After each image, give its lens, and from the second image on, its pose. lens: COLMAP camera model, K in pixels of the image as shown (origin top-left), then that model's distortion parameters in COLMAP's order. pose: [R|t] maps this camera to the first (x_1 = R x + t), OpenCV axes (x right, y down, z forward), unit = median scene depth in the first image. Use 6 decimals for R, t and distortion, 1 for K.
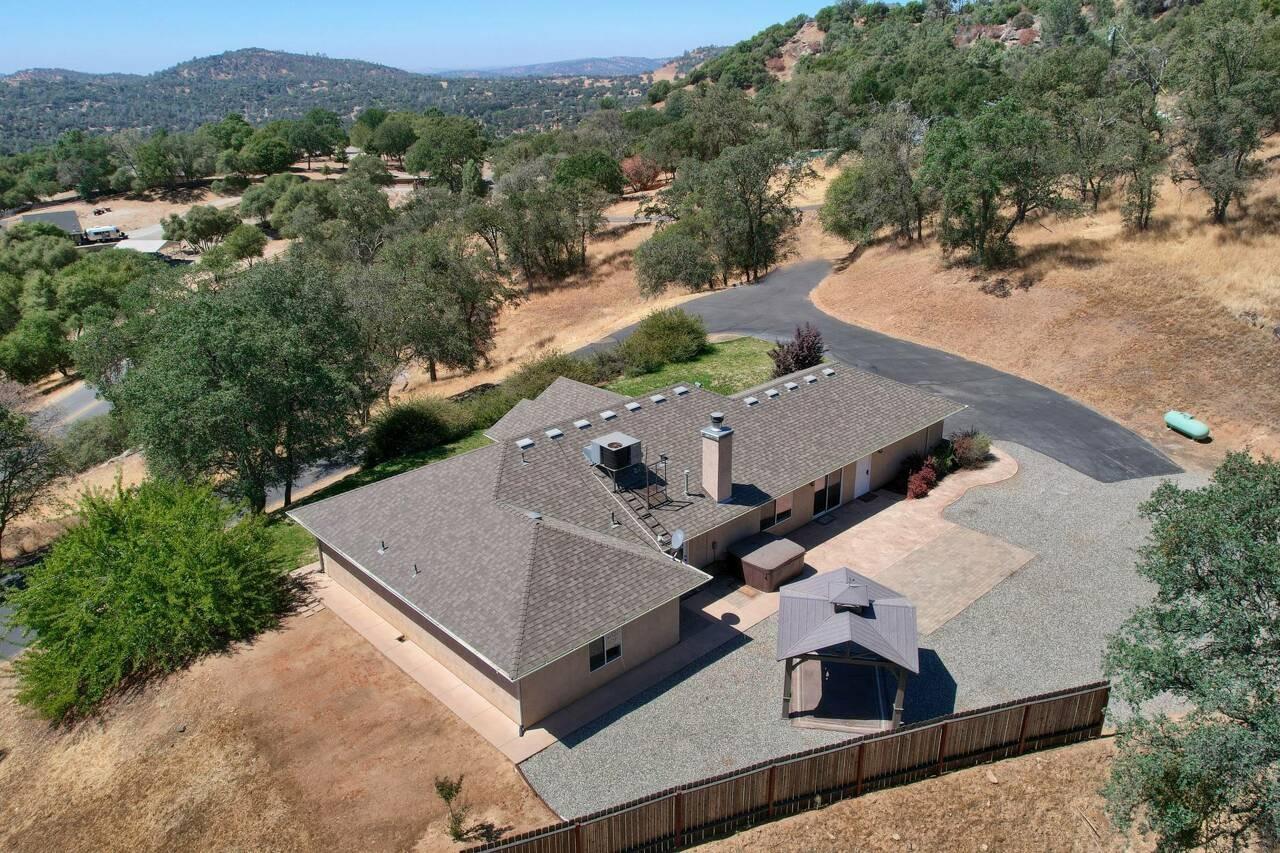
lens RADIAL K [[975.9, 0, 640.0], [0, 975.9, 426.5], [0, 0, 1]] dist [-0.085464, 0.097267]
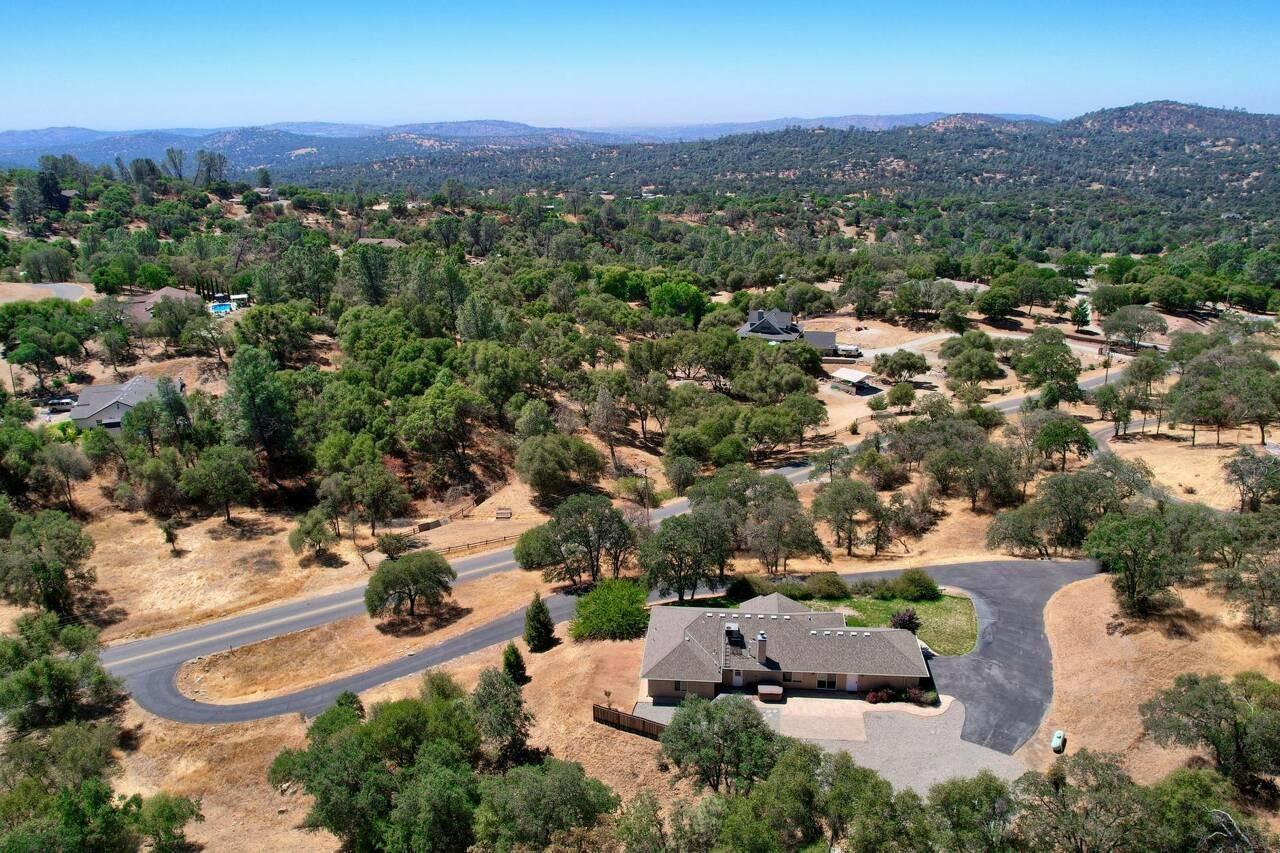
lens RADIAL K [[975.9, 0, 640.0], [0, 975.9, 426.5], [0, 0, 1]] dist [-0.085464, 0.097267]
pose [[0.659615, 0.245910, -0.710236, 0.262221], [-0.271076, 0.959198, 0.080355, -0.110005], [0.701017, 0.139525, 0.699362, -0.196270]]
